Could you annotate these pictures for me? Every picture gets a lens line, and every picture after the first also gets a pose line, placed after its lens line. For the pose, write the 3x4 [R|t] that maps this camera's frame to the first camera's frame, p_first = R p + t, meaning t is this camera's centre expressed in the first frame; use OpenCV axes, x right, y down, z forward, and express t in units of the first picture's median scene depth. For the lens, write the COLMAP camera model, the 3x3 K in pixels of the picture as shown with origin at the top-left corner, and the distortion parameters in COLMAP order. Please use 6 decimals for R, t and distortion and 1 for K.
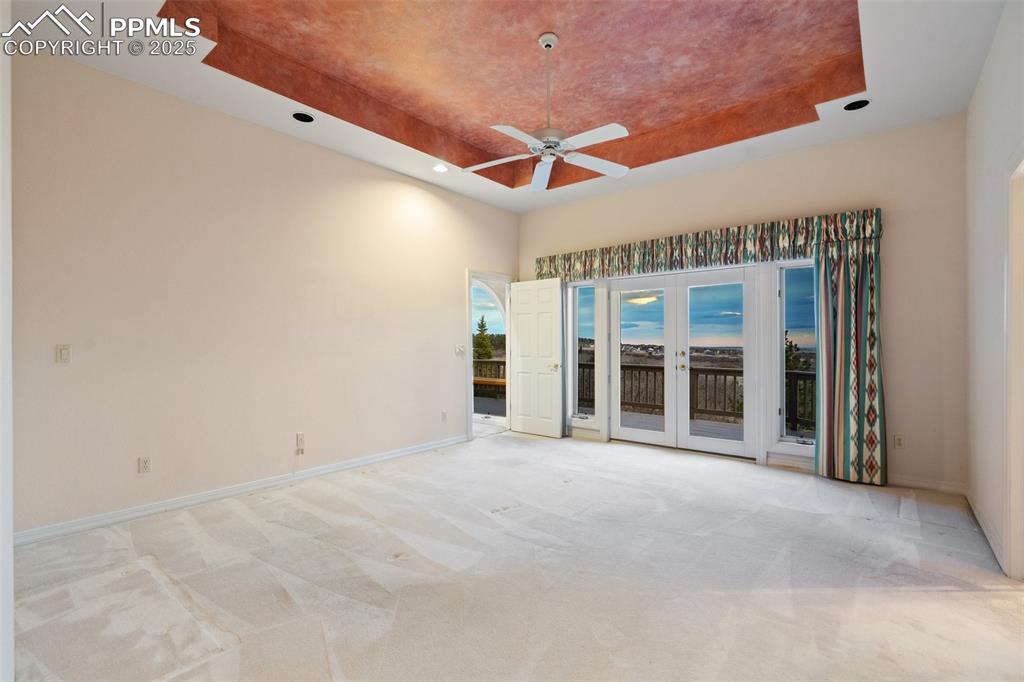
lens RADIAL K [[470.7, 0, 508.1], [0, 470.7, 343.6], [0, 0, 1]] dist [-0.002864, 0.002592]
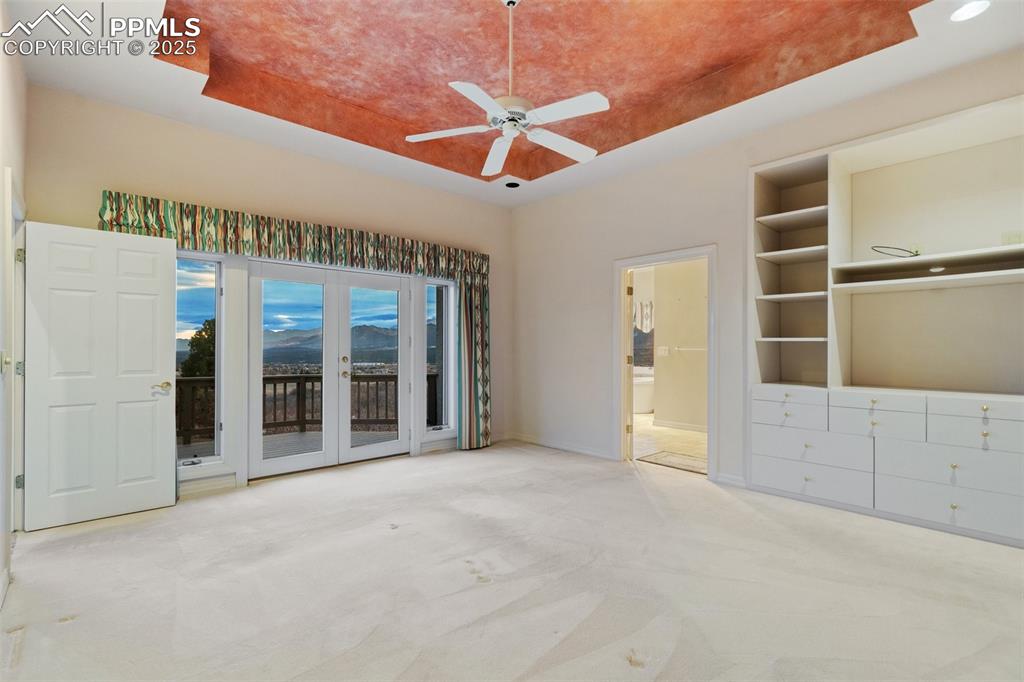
lens RADIAL K [[470.7, 0, 509.0], [0, 470.7, 345.1], [0, 0, 1]] dist [-0.002864, 0.002592]
pose [[0.144541, 0.002899, 0.989495, -0.511020], [-0.001874, 0.999995, -0.002656, -0.004289], [-0.989497, -0.001470, 0.144546, 0.583082]]
